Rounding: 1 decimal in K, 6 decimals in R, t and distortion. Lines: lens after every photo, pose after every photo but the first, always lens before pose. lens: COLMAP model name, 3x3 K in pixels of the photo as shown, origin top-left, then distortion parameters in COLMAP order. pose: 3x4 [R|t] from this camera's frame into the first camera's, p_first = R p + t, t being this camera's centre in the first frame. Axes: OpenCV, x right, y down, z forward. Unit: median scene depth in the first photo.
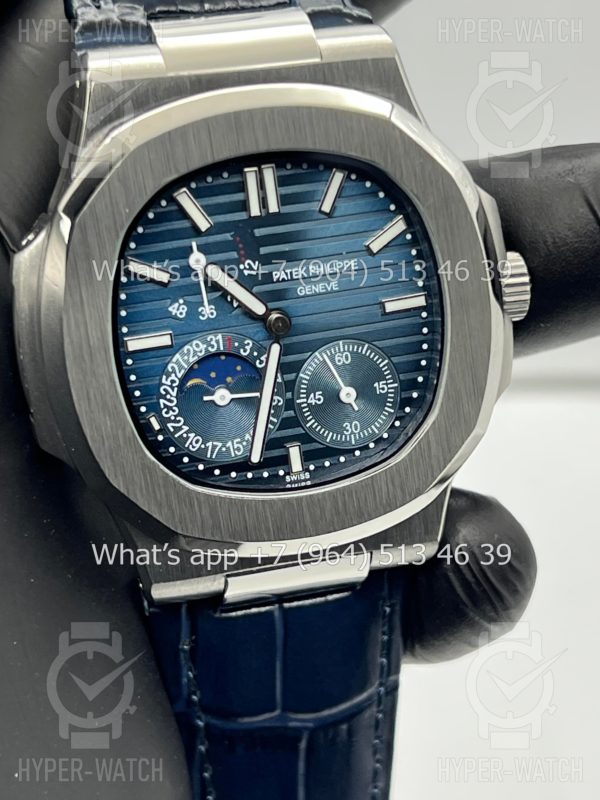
lens RADIAL K [[1808.9, 0, 300.0], [0, 1808.9, 400.0], [0, 0, 1]] dist [0.307128, -2.542919]
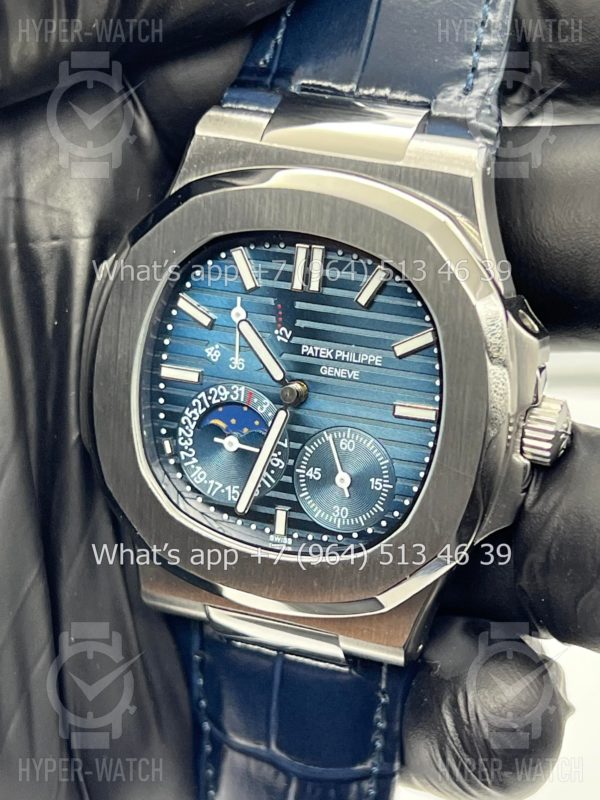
lens RADIAL K [[1808.9, 0, 300.0], [0, 1808.9, 400.0], [0, 0, 1]] dist [0.307128, -2.542919]
pose [[0.816106, 0.294806, -0.497051, 0.515268], [-0.295351, 0.952055, 0.079738, -0.123640], [0.496727, 0.081730, 0.864050, 0.095153]]
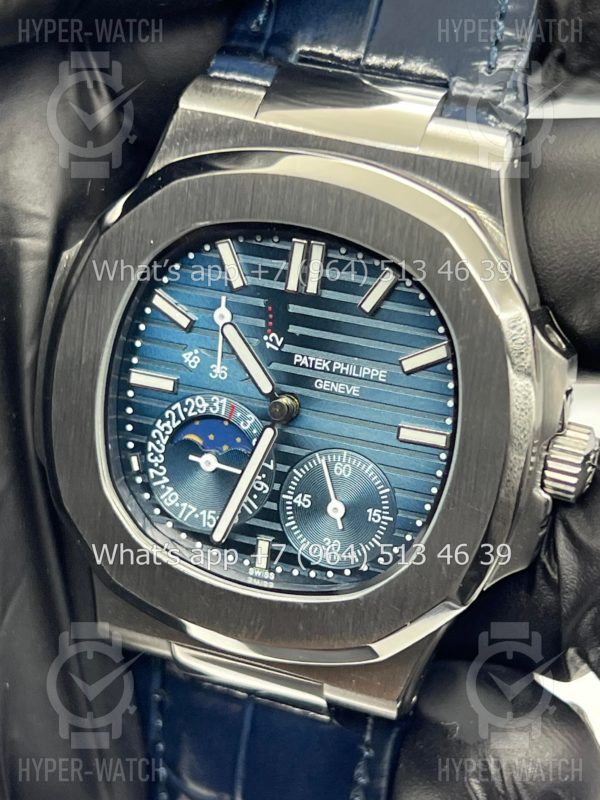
lens RADIAL K [[1808.9, 0, 300.0], [0, 1808.9, 400.0], [0, 0, 1]] dist [0.307128, -2.542919]
pose [[0.828004, 0.332329, -0.451627, 0.409699], [-0.330624, 0.939886, 0.085455, -0.128094], [0.452877, 0.078561, 0.888105, 0.187650]]
